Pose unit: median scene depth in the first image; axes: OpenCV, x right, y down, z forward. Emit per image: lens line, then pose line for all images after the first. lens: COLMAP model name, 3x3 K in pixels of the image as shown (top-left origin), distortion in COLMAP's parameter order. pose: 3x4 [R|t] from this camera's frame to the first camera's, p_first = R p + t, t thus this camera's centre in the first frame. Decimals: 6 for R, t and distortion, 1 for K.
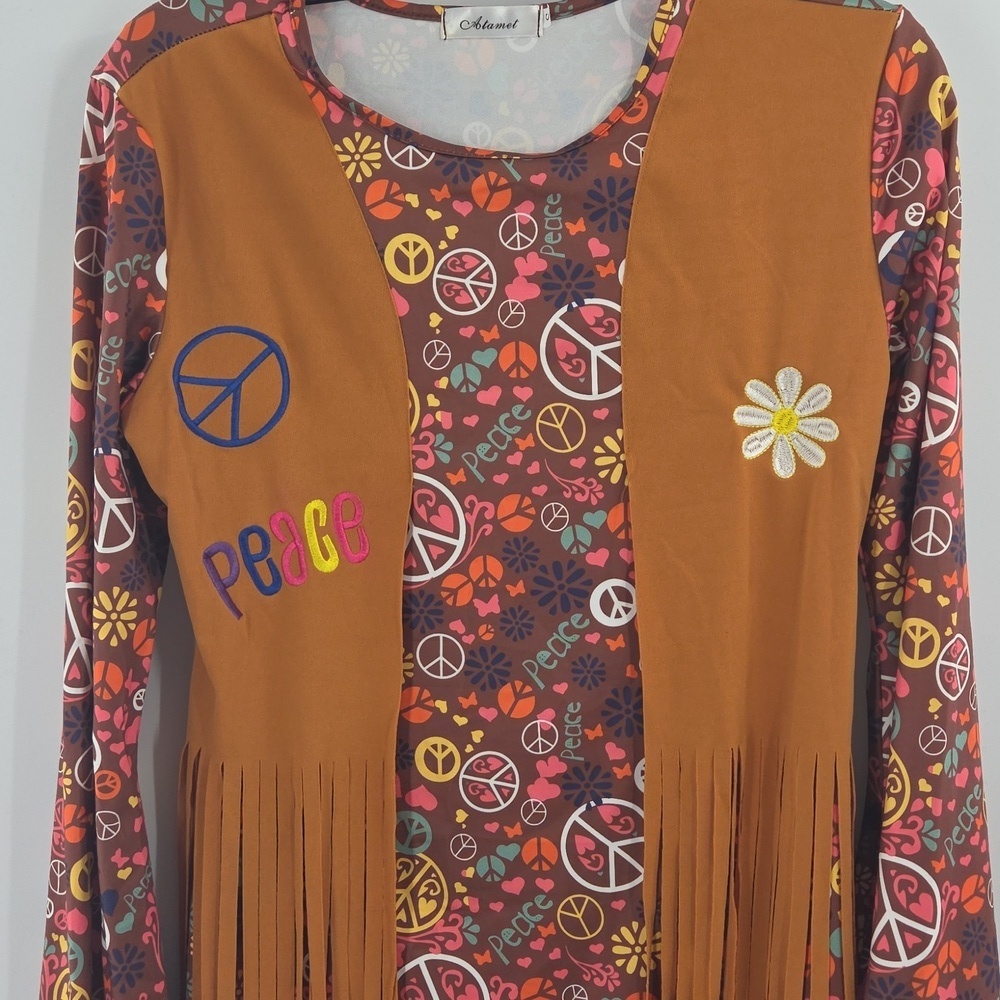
lens RADIAL K [[1479.1, 0, 495.3], [0, 1479.1, 498.3], [0, 0, 1]] dist [0.075060, -0.149169]
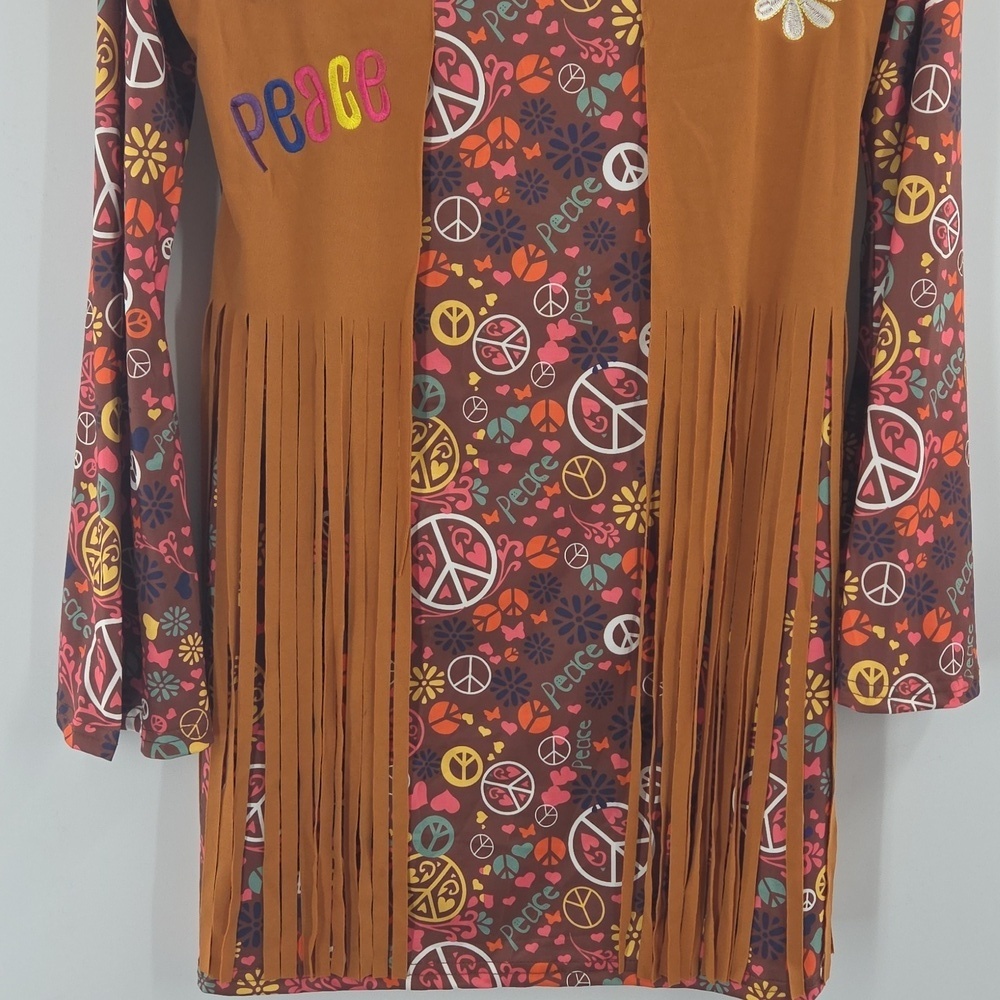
lens RADIAL K [[1479.1, 0, 495.3], [0, 1479.1, 498.3], [0, 0, 1]] dist [0.075060, -0.149169]
pose [[0.998828, 0.013391, 0.046516, -0.057159], [-0.016511, 0.997592, 0.067358, 0.234941], [-0.045502, -0.068048, 0.996644, -0.052898]]
